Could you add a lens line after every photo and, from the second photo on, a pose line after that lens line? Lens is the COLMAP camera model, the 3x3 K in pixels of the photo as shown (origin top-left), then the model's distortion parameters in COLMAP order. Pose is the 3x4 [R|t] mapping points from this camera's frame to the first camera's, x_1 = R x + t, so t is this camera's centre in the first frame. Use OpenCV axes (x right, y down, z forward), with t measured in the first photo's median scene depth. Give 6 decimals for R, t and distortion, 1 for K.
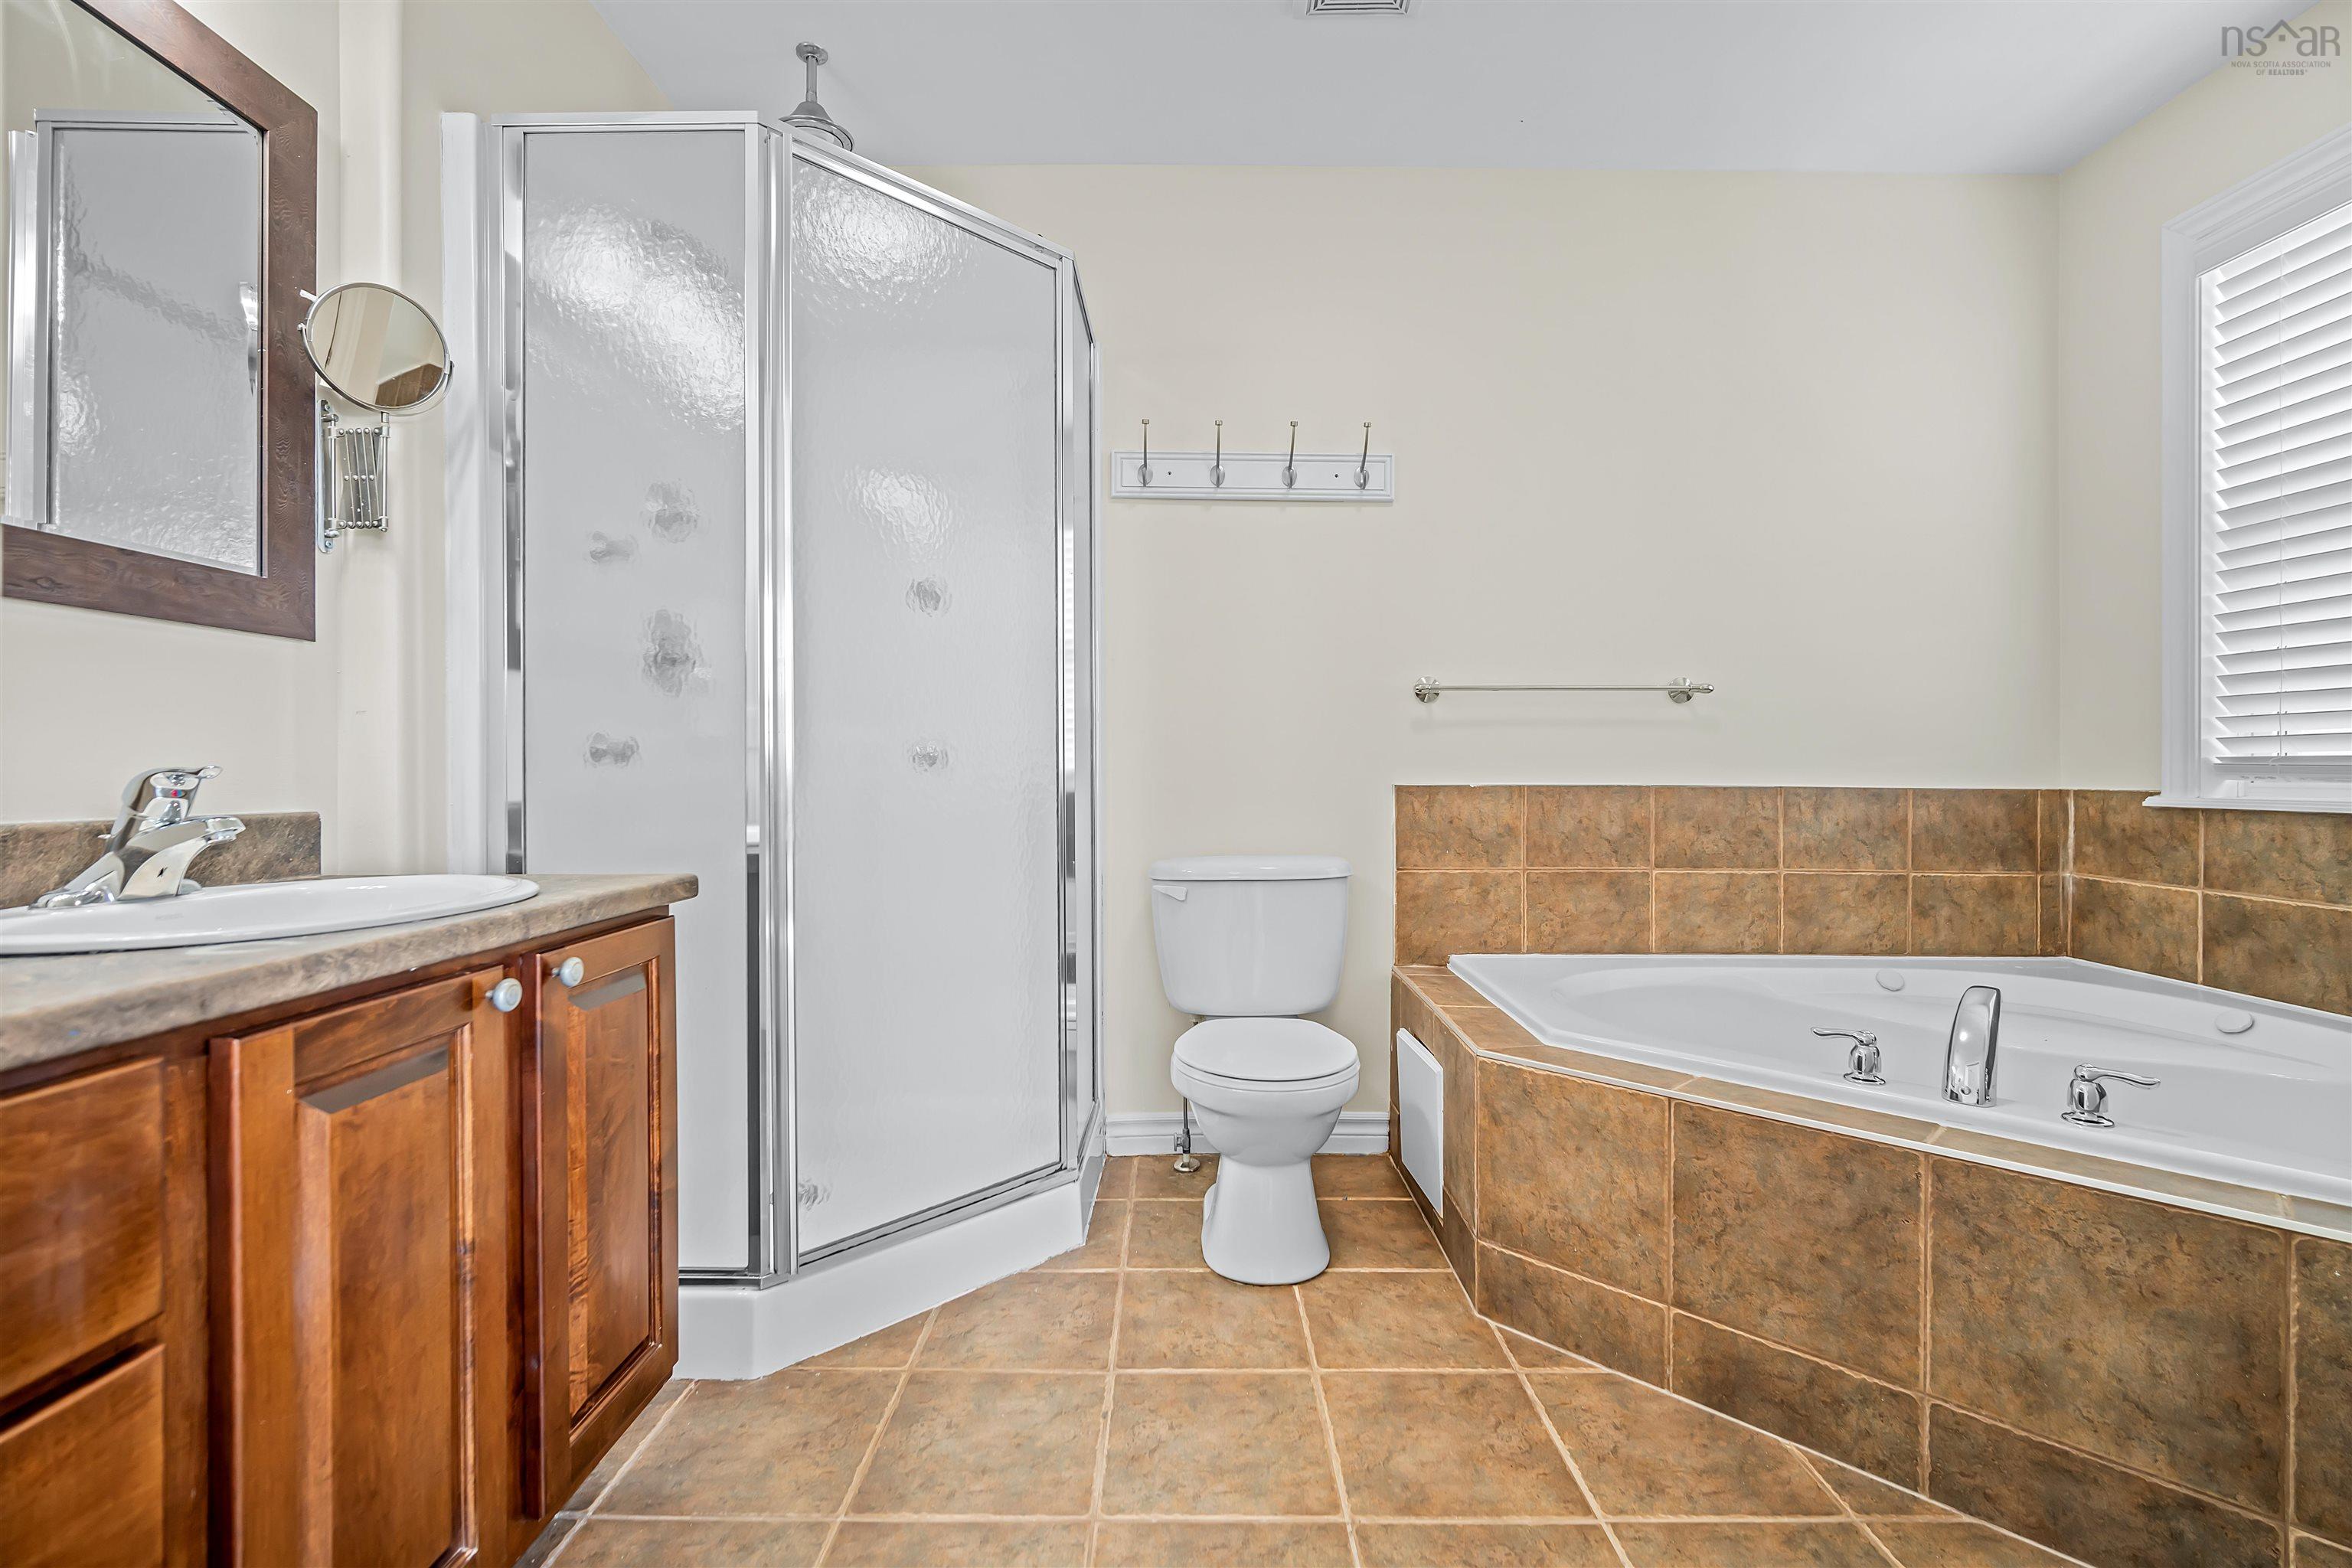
lens RADIAL K [[1019.6, 0, 1178.7], [0, 1019.6, 771.0], [0, 0, 1]] dist [-0.016013, 0.005299]
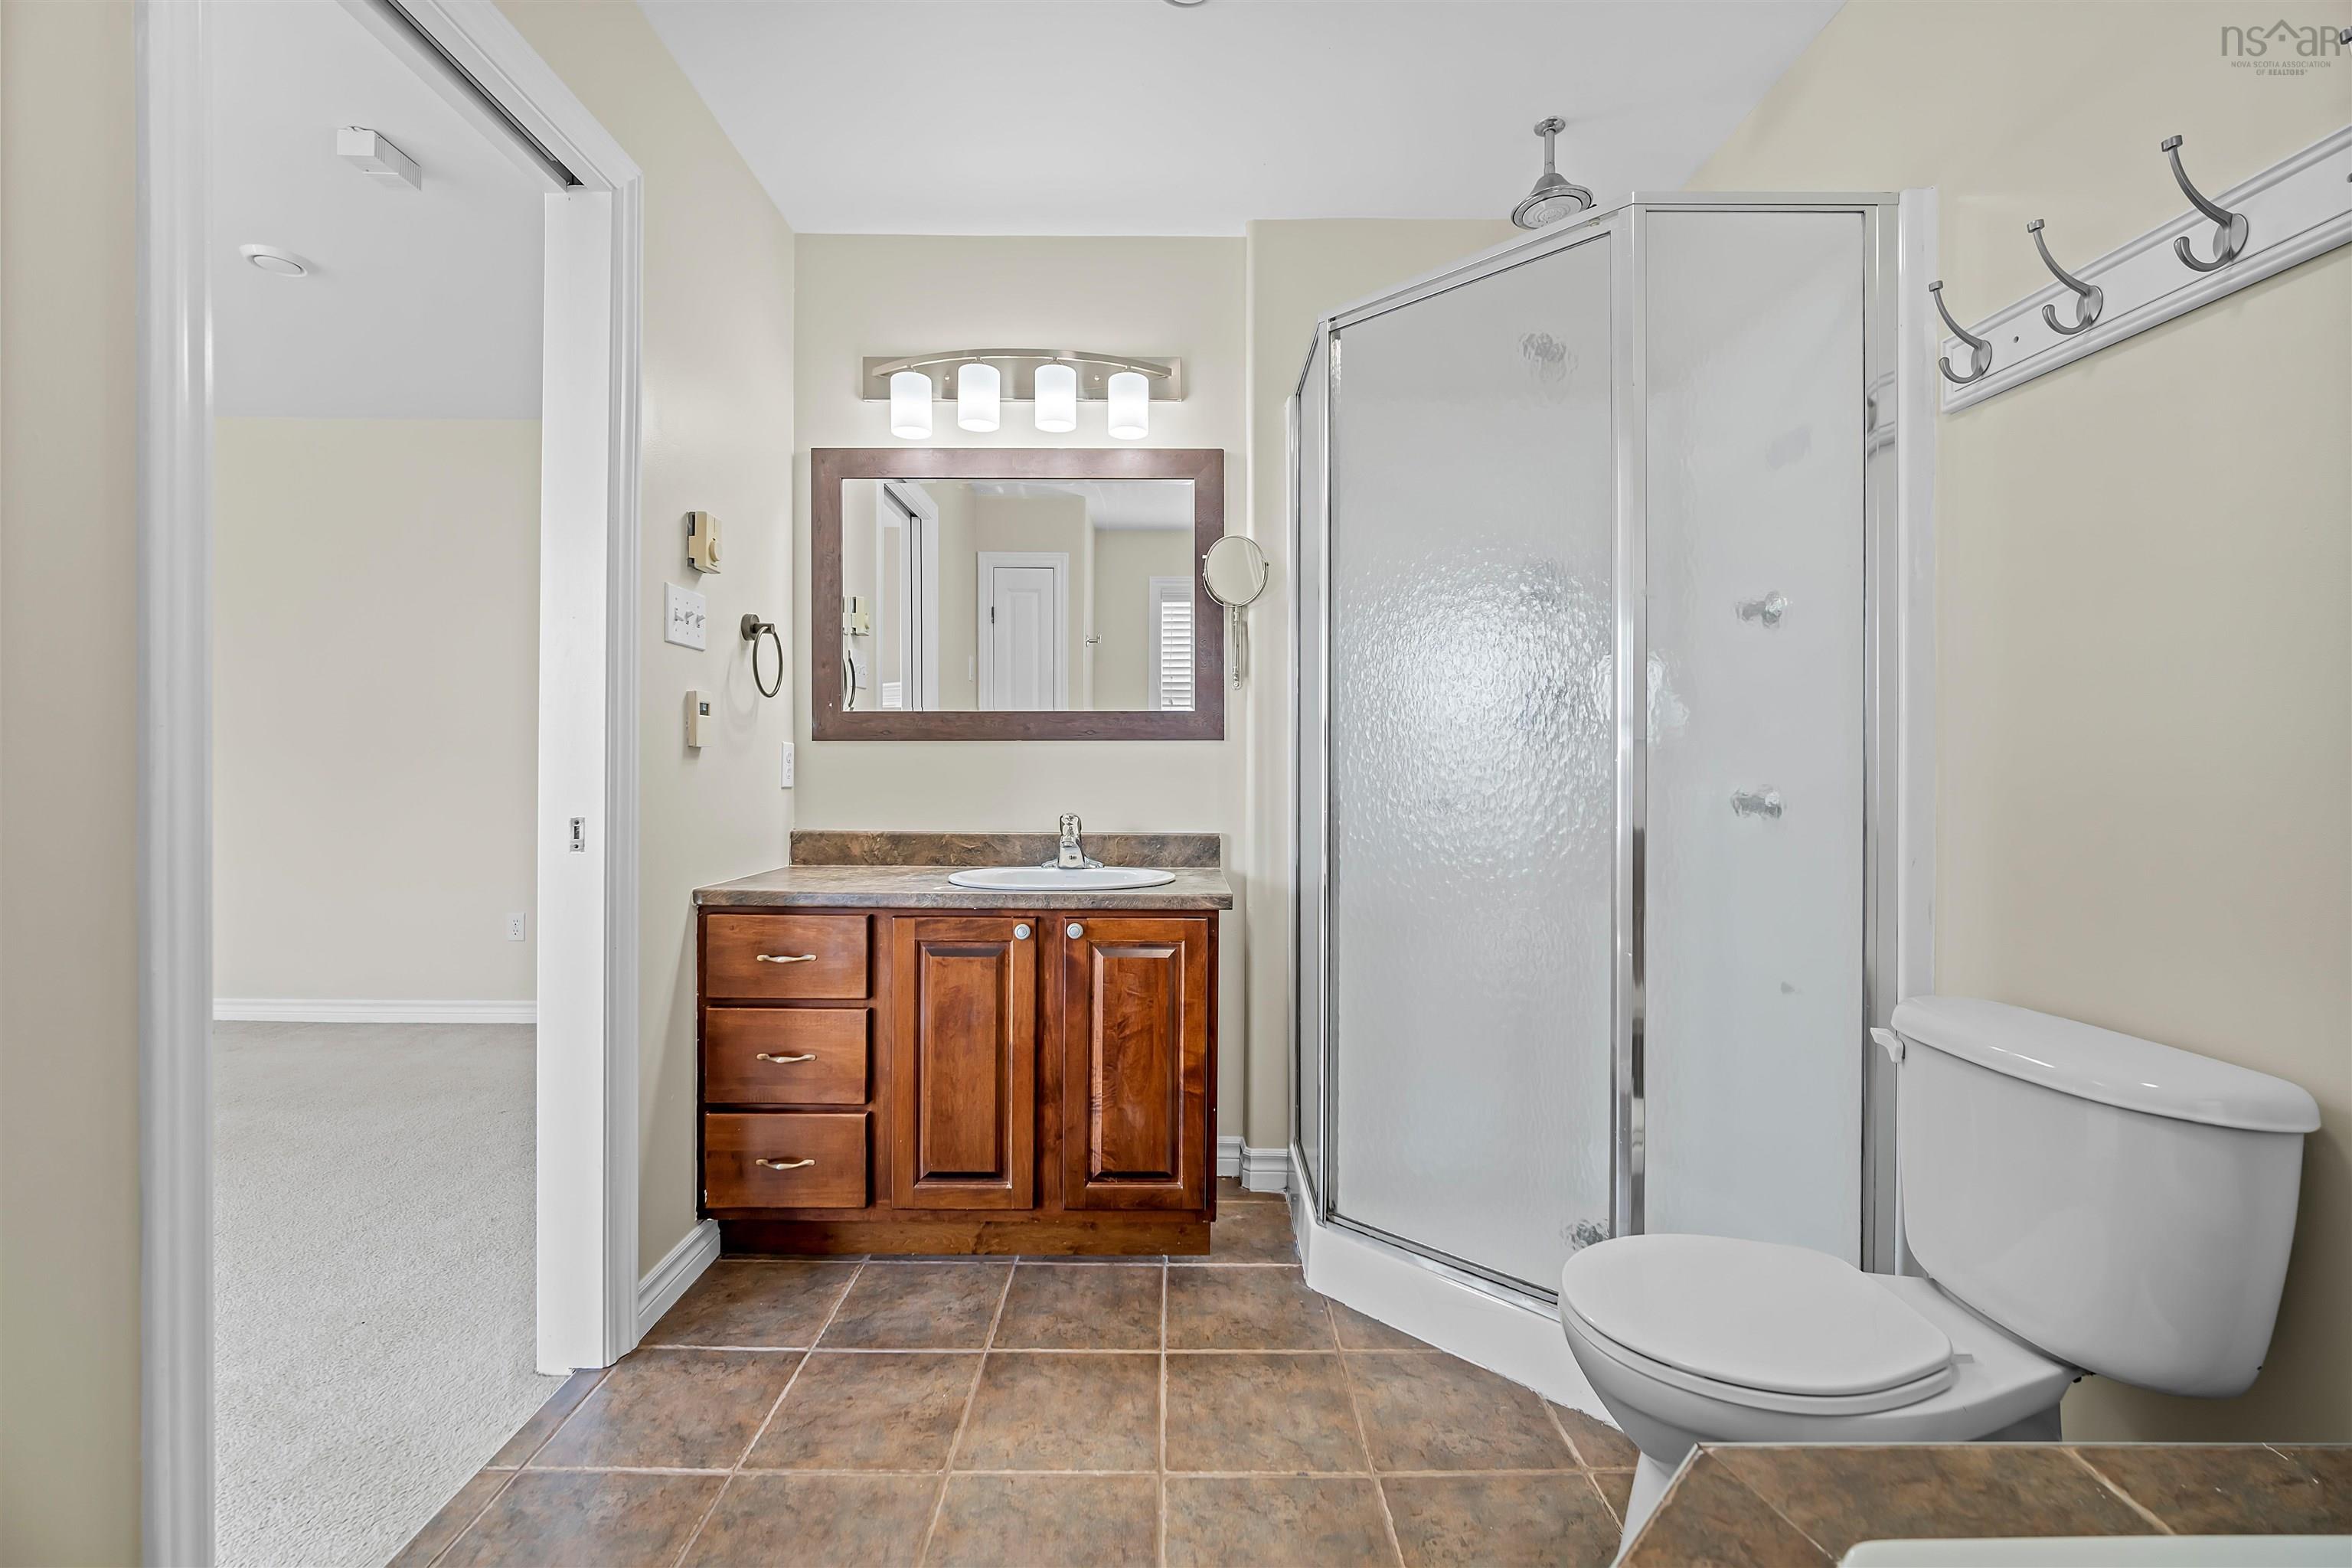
lens RADIAL K [[1023.8, 0, 1178.9], [0, 1023.8, 770.6], [0, 0, 1]] dist [-0.014359, 0.005565]
pose [[0.010042, 0.009738, -0.999902, 0.885624], [-0.004578, 0.999943, 0.009692, -0.081208], [0.999939, 0.004480, 0.010086, 0.803152]]
